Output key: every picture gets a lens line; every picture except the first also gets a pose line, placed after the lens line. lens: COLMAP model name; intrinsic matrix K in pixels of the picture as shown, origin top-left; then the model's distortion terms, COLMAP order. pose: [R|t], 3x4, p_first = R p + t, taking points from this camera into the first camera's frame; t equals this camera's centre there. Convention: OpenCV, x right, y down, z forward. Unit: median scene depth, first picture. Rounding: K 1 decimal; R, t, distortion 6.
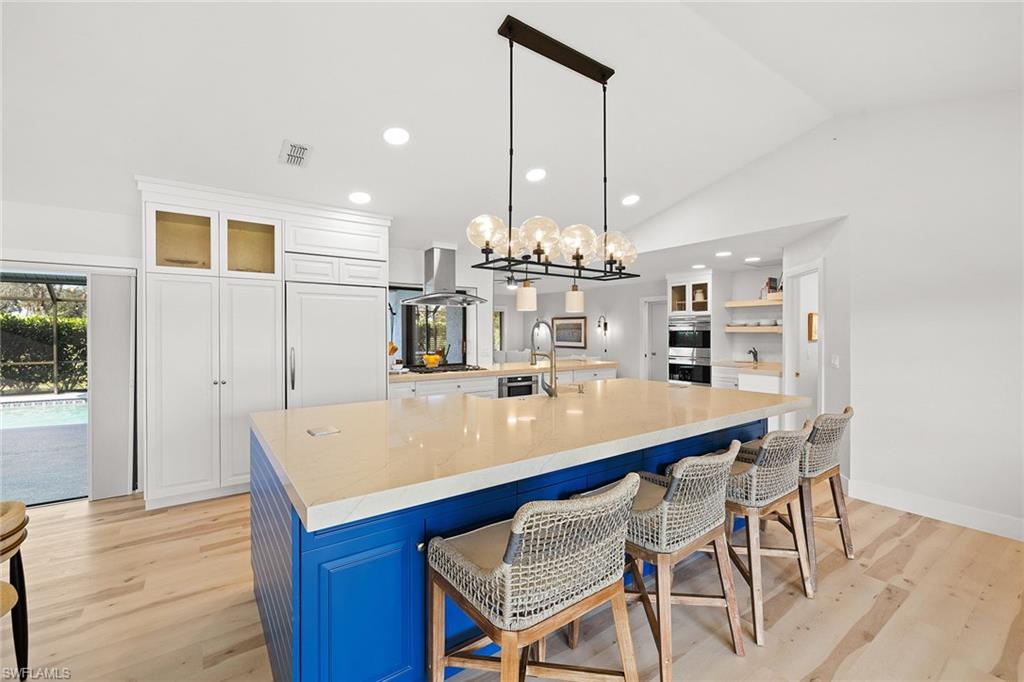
lens RADIAL K [[429.7, 0, 516.2], [0, 429.7, 335.1], [0, 0, 1]] dist [0.002177, 0.000059]
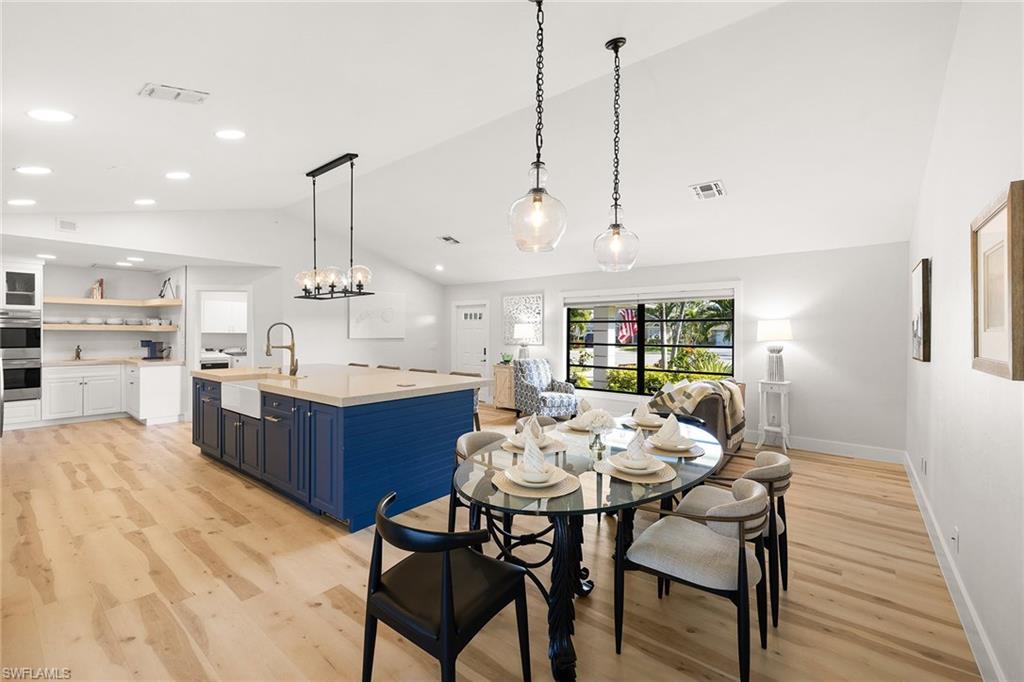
lens RADIAL K [[433.6, 0, 502.4], [0, 433.6, 309.9], [0, 0, 1]] dist [-0.003773, -0.000180]
pose [[-0.259756, 0.052108, 0.964267, -0.838817], [-0.000464, 0.998536, -0.054085, 0.000471], [-0.965674, -0.014496, -0.259351, 0.383010]]
